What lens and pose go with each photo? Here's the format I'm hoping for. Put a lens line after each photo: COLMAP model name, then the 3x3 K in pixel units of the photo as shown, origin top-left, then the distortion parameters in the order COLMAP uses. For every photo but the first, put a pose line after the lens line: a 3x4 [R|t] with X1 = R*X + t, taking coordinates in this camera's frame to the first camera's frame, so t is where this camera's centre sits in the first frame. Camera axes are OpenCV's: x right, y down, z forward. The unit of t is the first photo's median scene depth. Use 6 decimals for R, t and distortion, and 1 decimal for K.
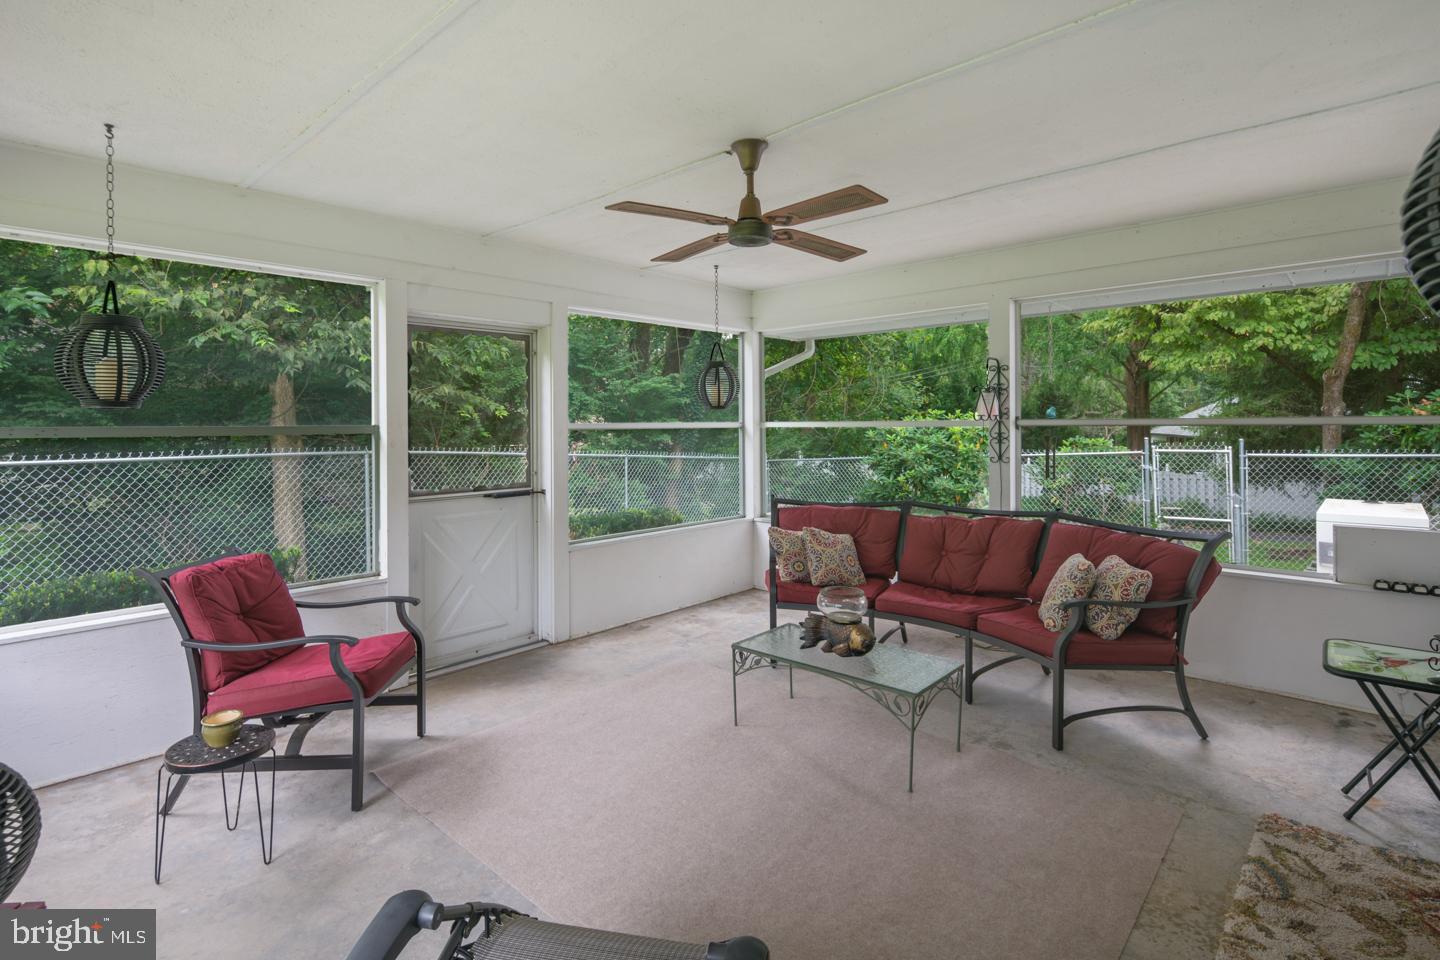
lens RADIAL K [[708.8, 0, 706.4], [0, 708.8, 420.1], [0, 0, 1]] dist [0.005584, -0.002587]
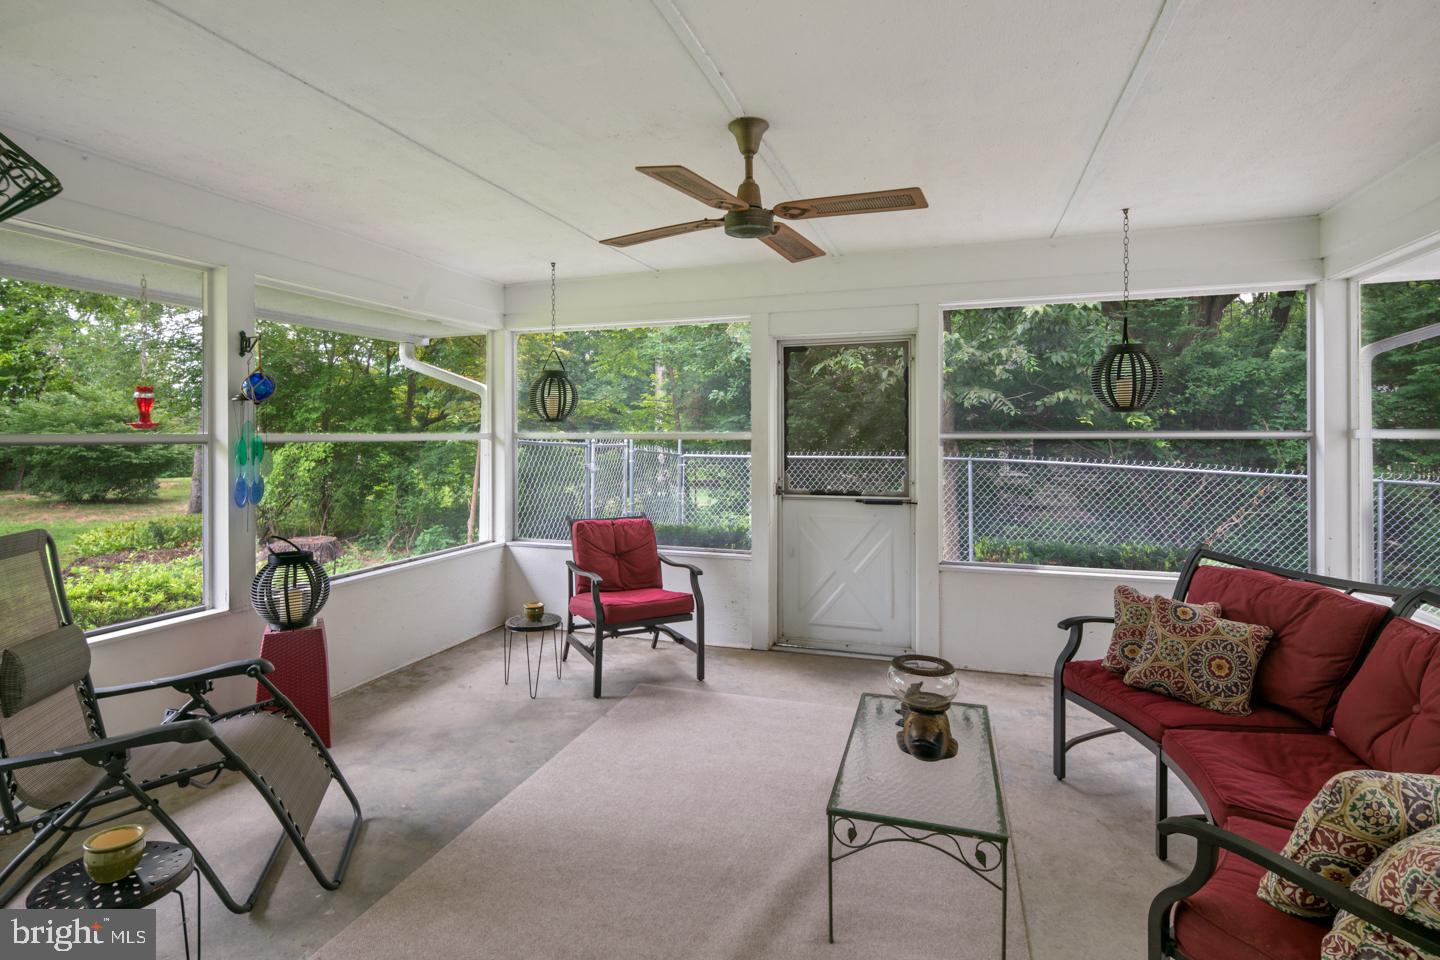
lens RADIAL K [[708.8, 0, 706.0], [0, 708.8, 439.3], [0, 0, 1]] dist [0.005584, -0.002587]
pose [[0.412441, 0.011195, -0.910915, 0.584041], [0.003355, 0.999899, 0.013807, 0.000668], [0.910978, -0.008751, 0.412362, 0.388484]]
